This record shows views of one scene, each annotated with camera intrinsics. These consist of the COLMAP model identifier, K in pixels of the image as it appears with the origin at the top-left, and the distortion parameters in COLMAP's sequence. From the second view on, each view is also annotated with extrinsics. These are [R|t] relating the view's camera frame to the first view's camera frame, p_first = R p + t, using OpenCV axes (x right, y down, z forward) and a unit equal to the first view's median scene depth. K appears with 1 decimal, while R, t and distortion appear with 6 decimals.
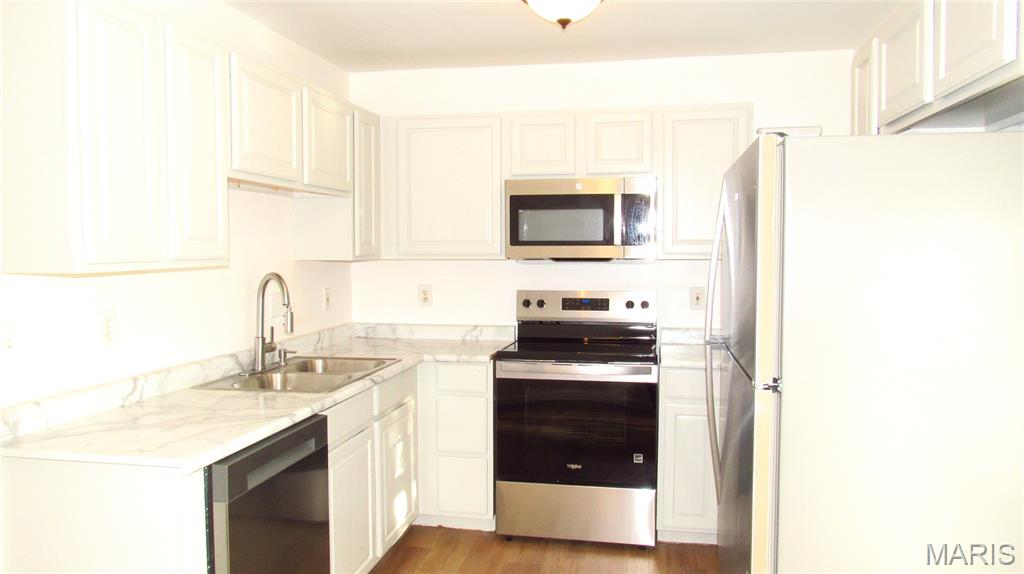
lens RADIAL K [[741.4, 0, 515.5], [0, 741.4, 285.7], [0, 0, 1]] dist [-0.020503, 0.003732]
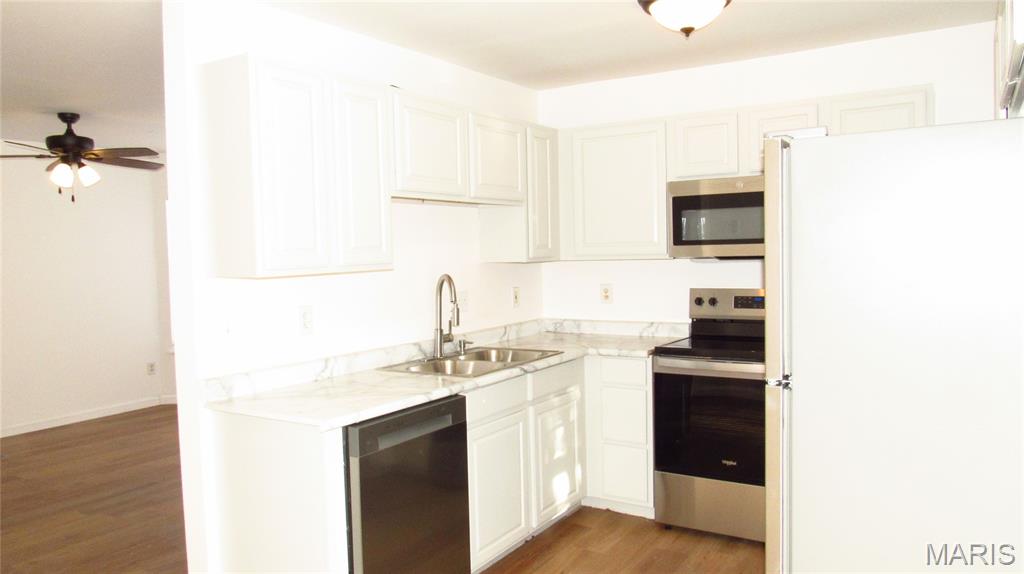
lens RADIAL K [[741.4, 0, 515.5], [0, 741.4, 285.7], [0, 0, 1]] dist [-0.020503, 0.003732]
pose [[0.929343, -0.003534, -0.369200, 0.181902], [0.004855, 0.999985, 0.002649, -0.001875], [0.369185, -0.004254, 0.929346, -0.044874]]
